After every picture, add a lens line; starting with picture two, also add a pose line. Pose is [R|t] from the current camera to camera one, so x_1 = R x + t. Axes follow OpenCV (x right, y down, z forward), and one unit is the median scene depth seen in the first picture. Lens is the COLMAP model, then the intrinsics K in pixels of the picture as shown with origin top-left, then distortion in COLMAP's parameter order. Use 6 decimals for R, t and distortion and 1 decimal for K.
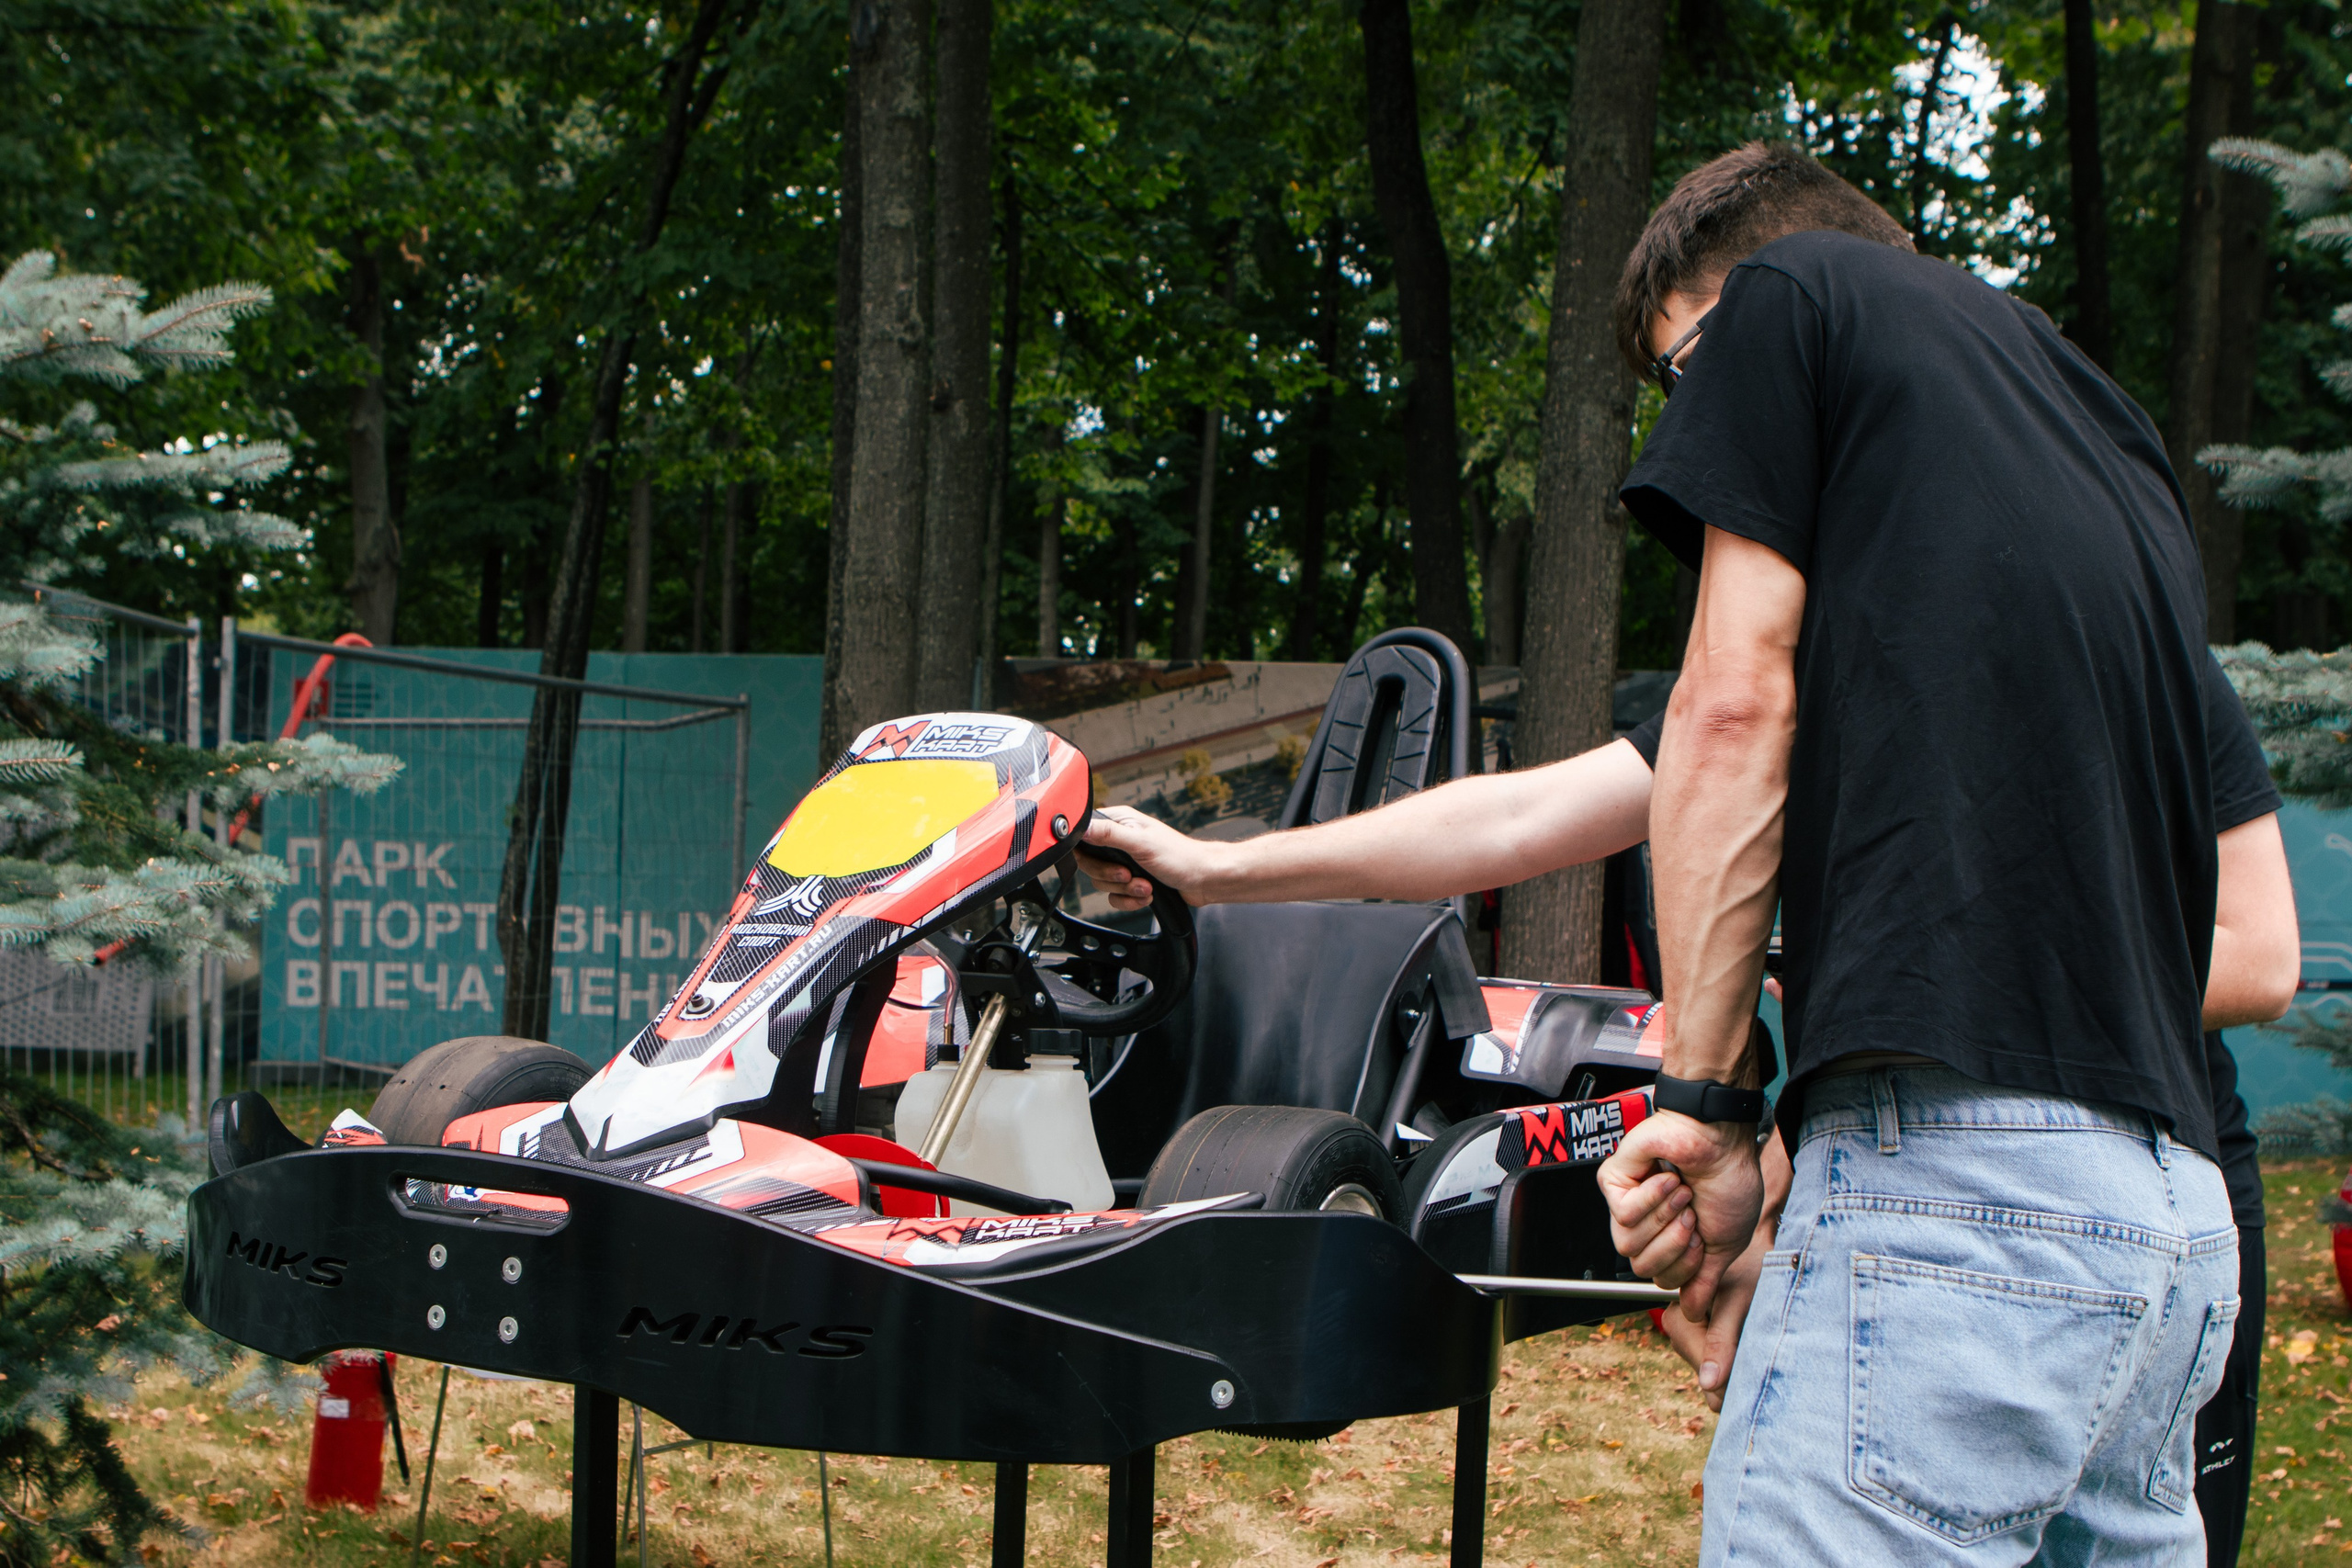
lens RADIAL K [[2619.9, 0, 1174.4], [0, 2619.9, 830.7], [0, 0, 1]] dist [-0.046672, 0.000000]
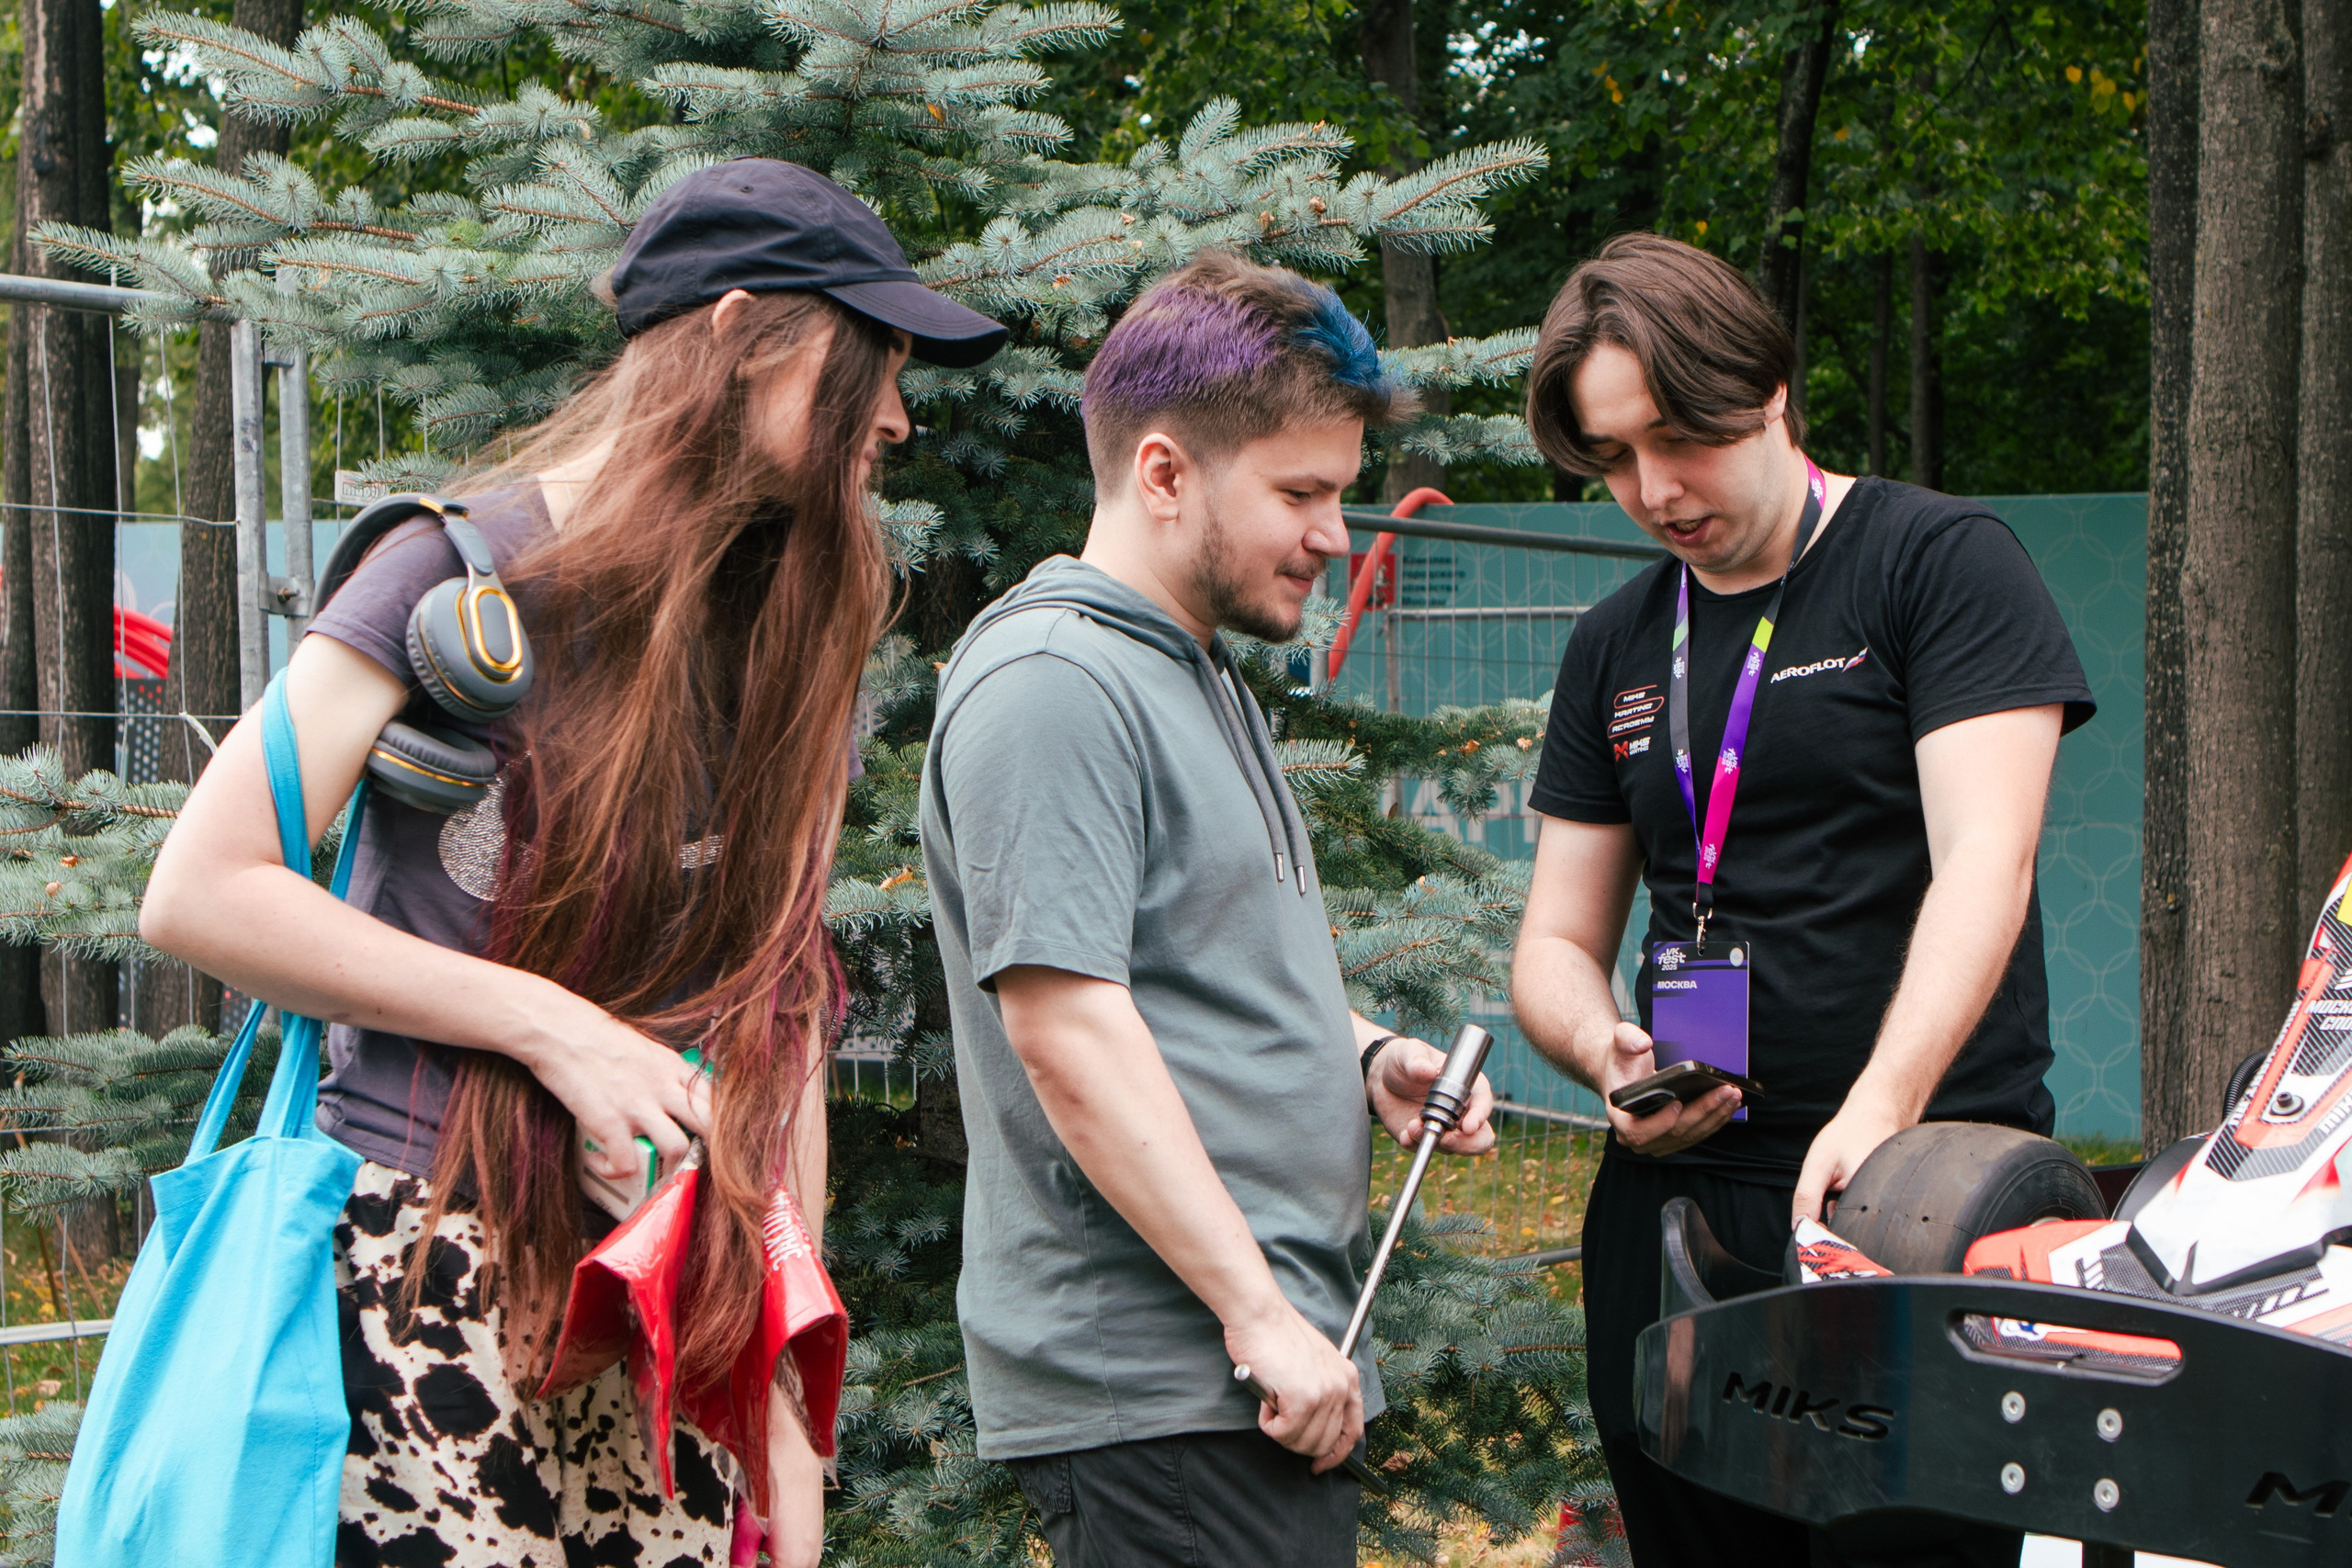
lens RADIAL K [[4016.1, 0, 1177.2], [0, 4016.1, 778.2], [0, 0, 1]] dist [-0.095209, 0.000000]
pose [[0.943165, -0.018214, -0.331826, -0.086657], [0.023387, 0.999659, 0.011601, -0.054335], [0.331502, -0.018702, 0.943269, -0.271891]]
